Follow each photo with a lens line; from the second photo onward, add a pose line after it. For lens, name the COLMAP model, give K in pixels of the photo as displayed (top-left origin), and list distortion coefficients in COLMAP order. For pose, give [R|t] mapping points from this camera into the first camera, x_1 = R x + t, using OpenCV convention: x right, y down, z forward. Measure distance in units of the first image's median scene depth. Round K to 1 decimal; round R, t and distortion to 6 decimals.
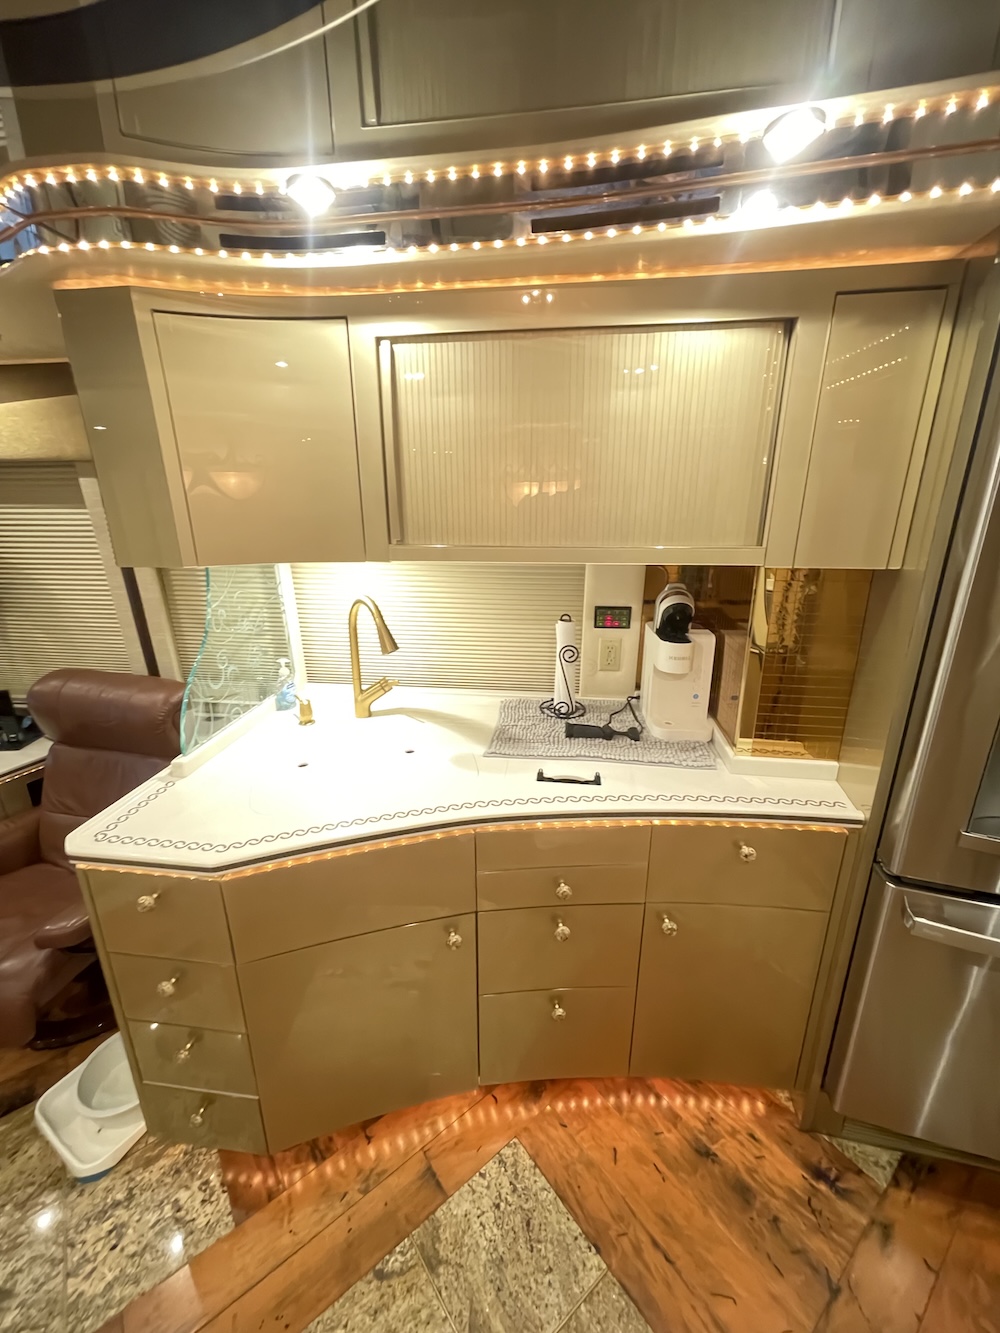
lens RADIAL K [[530.8, 0, 498.8], [0, 530.8, 669.2], [0, 0, 1]] dist [-0.003419, -0.000976]
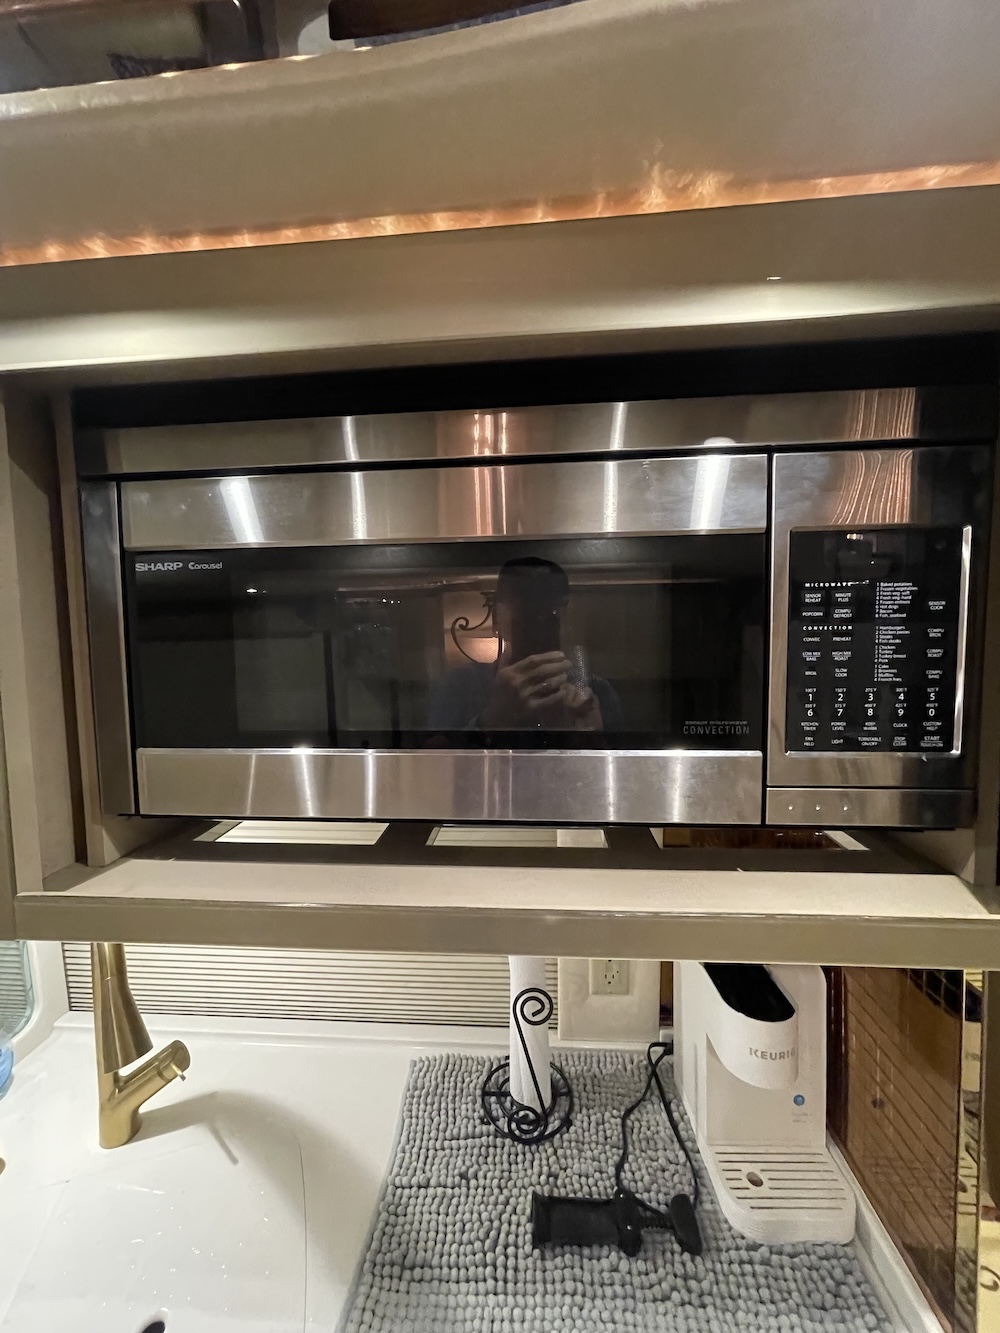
lens RADIAL K [[530.8, 0, 502.3], [0, 530.8, 672.8], [0, 0, 1]] dist [-0.003419, -0.000976]
pose [[0.998005, -0.023132, 0.058750, 0.077817], [0.035924, 0.973216, -0.227068, -0.211605], [-0.051924, 0.228725, 0.972105, 0.427914]]
